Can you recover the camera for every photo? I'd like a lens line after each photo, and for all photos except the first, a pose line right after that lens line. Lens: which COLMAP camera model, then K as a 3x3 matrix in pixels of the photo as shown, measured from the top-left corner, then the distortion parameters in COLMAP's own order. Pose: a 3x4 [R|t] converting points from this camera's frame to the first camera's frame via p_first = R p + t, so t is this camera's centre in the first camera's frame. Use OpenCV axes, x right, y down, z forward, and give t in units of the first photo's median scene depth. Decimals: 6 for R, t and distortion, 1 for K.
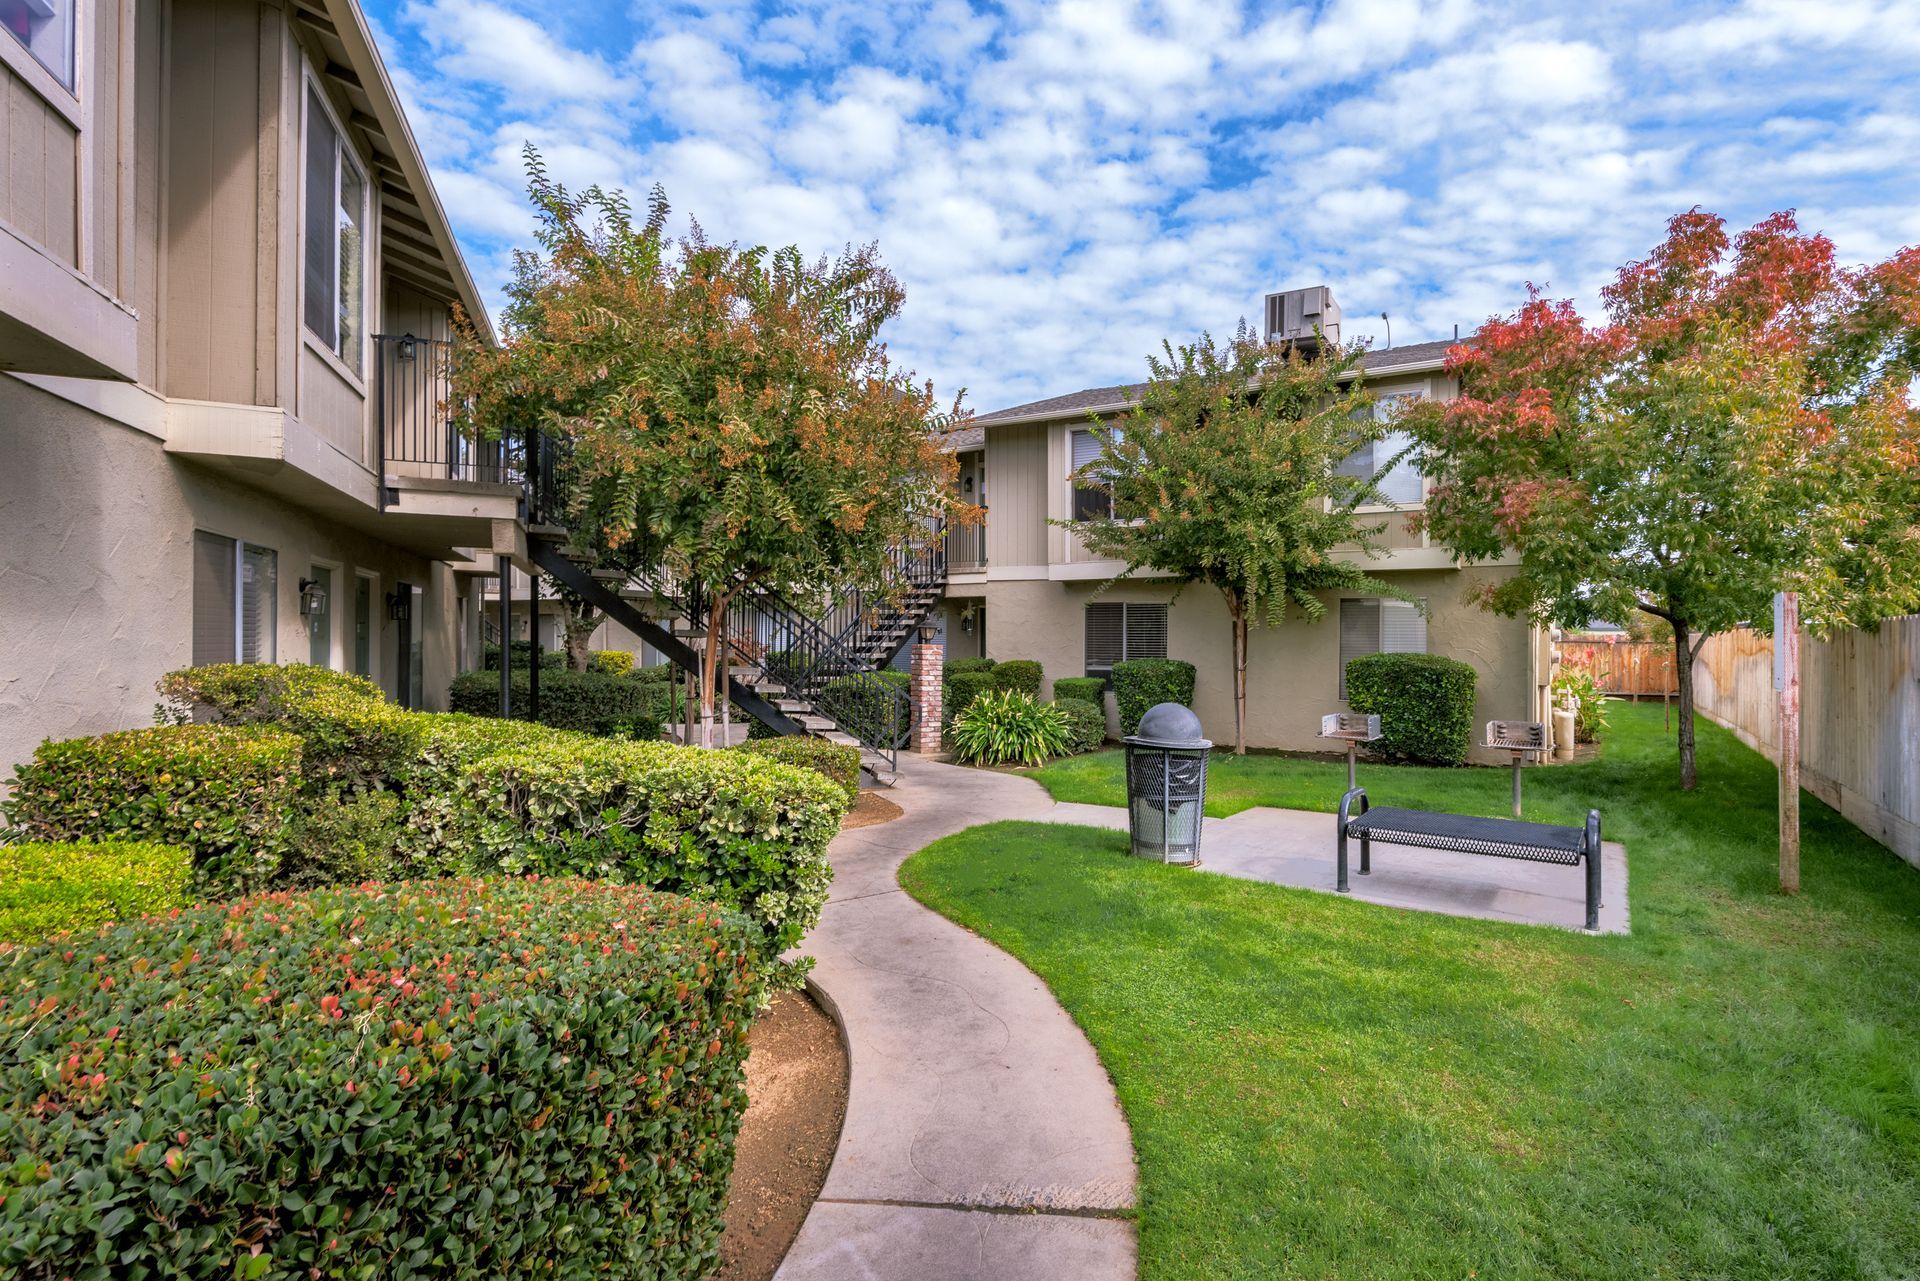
lens RADIAL K [[942.0, 0, 960.0], [0, 942.0, 640.5], [0, 0, 1]] dist [0.000794, 0.000459]
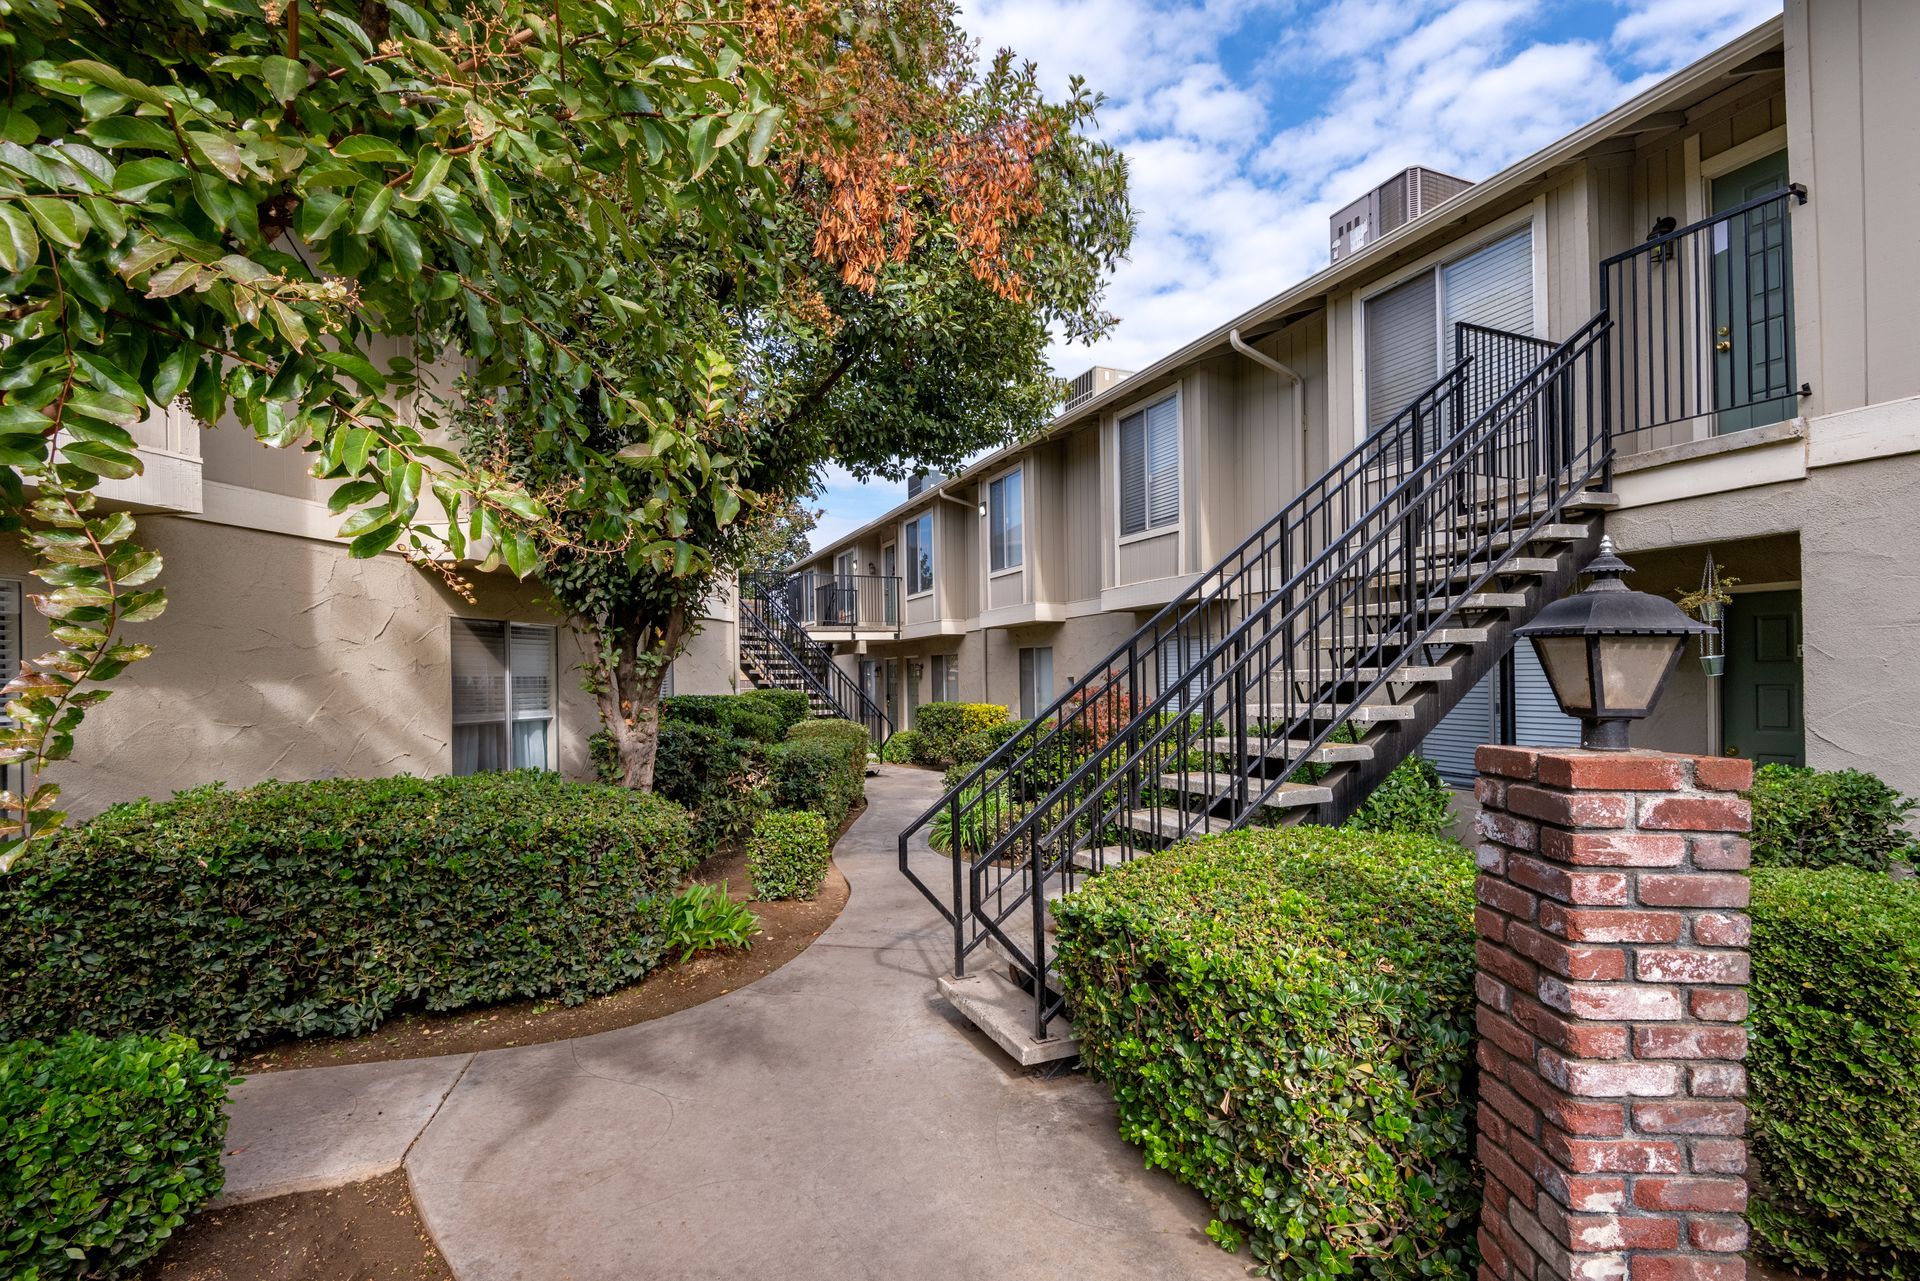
lens RADIAL K [[837.3, 0, 958.8], [0, 837.3, 676.4], [0, 0, 1]] dist [0.000073, 0.000016]
pose [[0.826133, -0.012704, -0.563332, -0.041697], [0.007677, 0.999907, -0.011292, -0.005474], [0.563422, 0.005004, 0.826154, 0.765862]]
